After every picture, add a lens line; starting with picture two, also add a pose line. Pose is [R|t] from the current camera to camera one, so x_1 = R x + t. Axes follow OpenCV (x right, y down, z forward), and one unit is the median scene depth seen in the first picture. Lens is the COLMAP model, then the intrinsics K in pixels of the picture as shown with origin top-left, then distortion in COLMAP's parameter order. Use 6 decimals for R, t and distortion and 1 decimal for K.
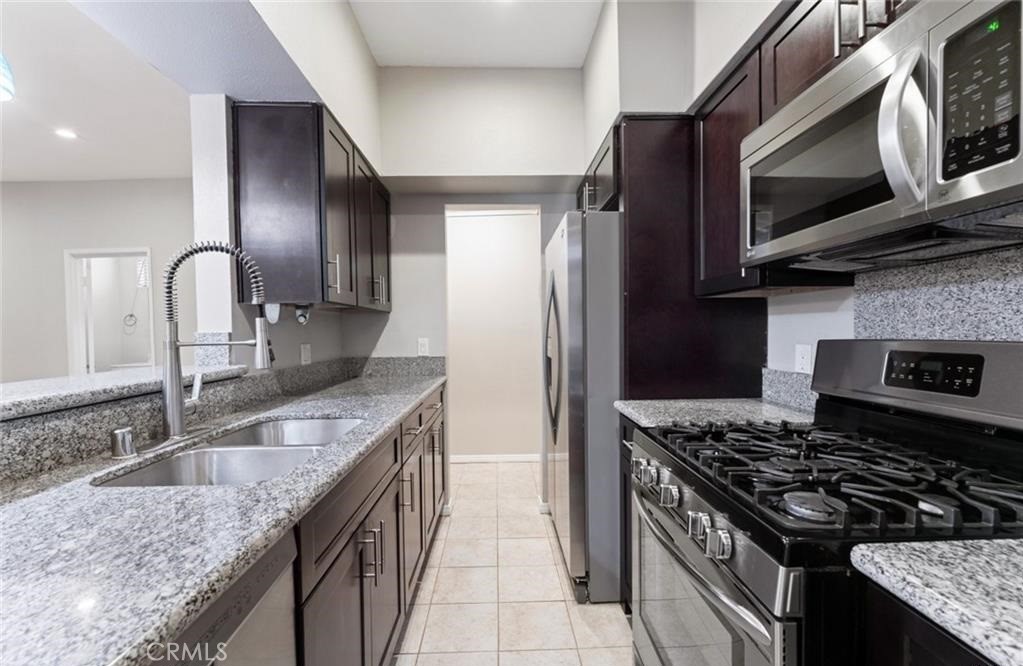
lens RADIAL K [[441.3, 0, 507.1], [0, 441.3, 344.9], [0, 0, 1]] dist [0.000527, 0.000077]
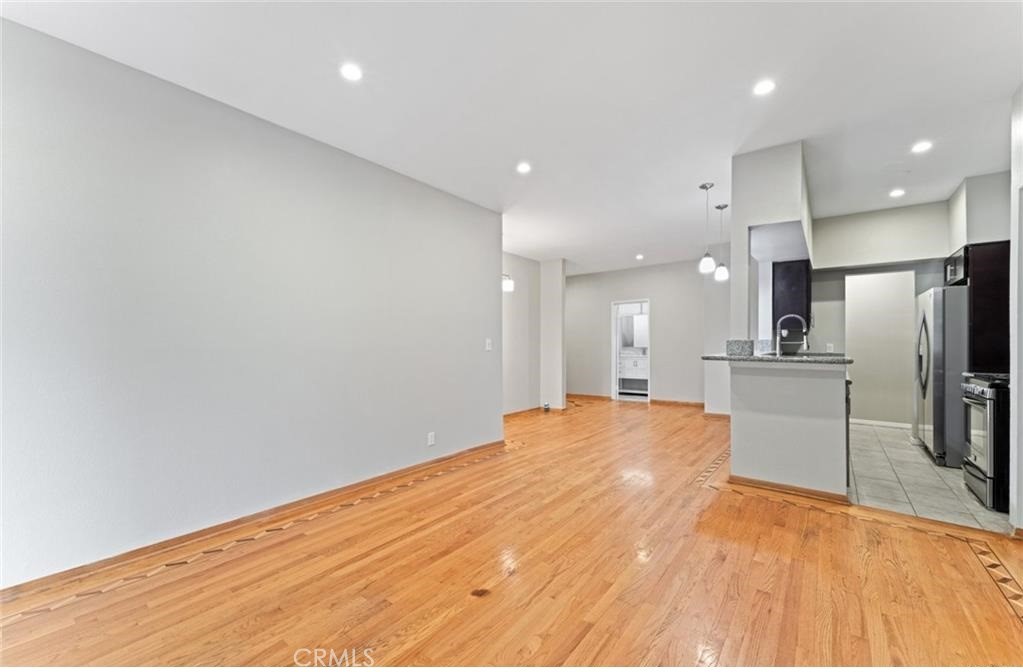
lens RADIAL K [[410.9, 0, 508.8], [0, 410.9, 340.3], [0, 0, 1]] dist [0.000072, -0.000091]
pose [[0.773179, 0.012411, -0.634066, -0.178329], [-0.032335, 0.999280, -0.019870, 0.067650], [0.633363, 0.035865, 0.773023, -1.727398]]
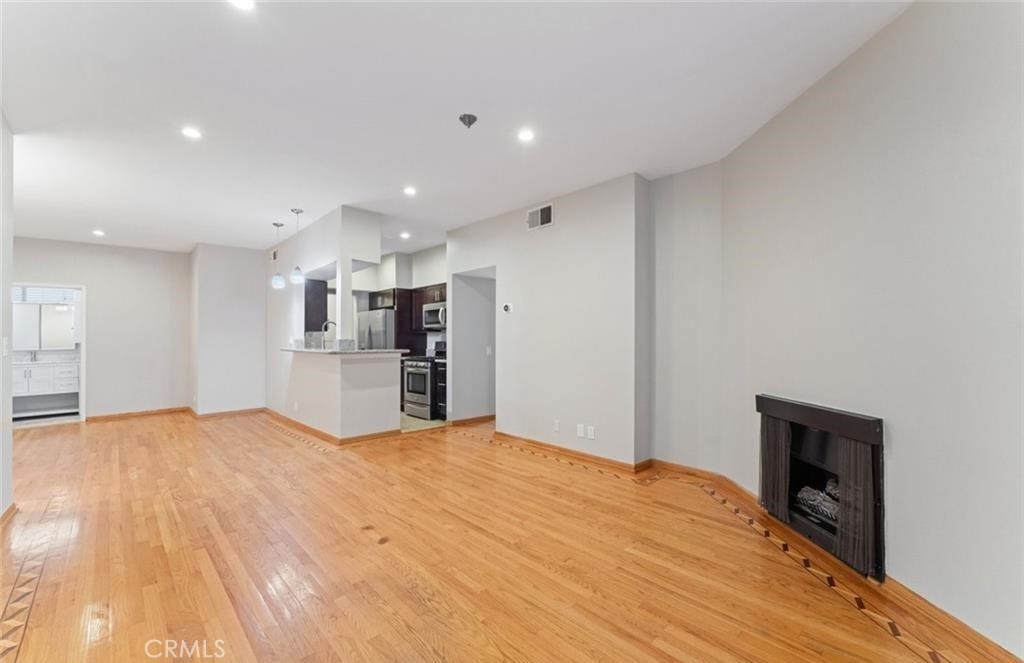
lens RADIAL K [[411.9, 0, 512.0], [0, 411.9, 331.5], [0, 0, 1]] dist [-0.000033, 0.000037]
pose [[0.737744, 0.023608, 0.674667, -1.284710], [0.017742, 0.998365, -0.054336, 0.099584], [-0.674847, 0.052056, 0.736119, -2.141081]]
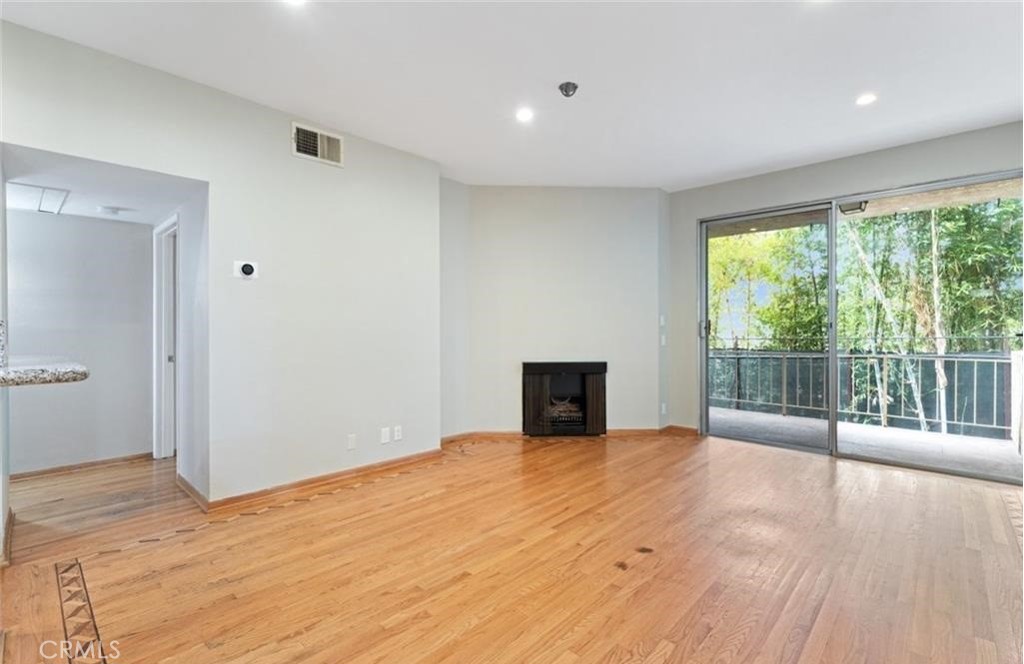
lens RADIAL K [[459.2, 0, 497.1], [0, 459.2, 329.8], [0, 0, 1]] dist [0.000870, -0.000237]
pose [[-0.697378, 0.010072, 0.716633, -1.328254], [0.035452, 0.999162, 0.020456, 0.031365], [-0.715827, 0.039672, -0.697150, -0.063903]]
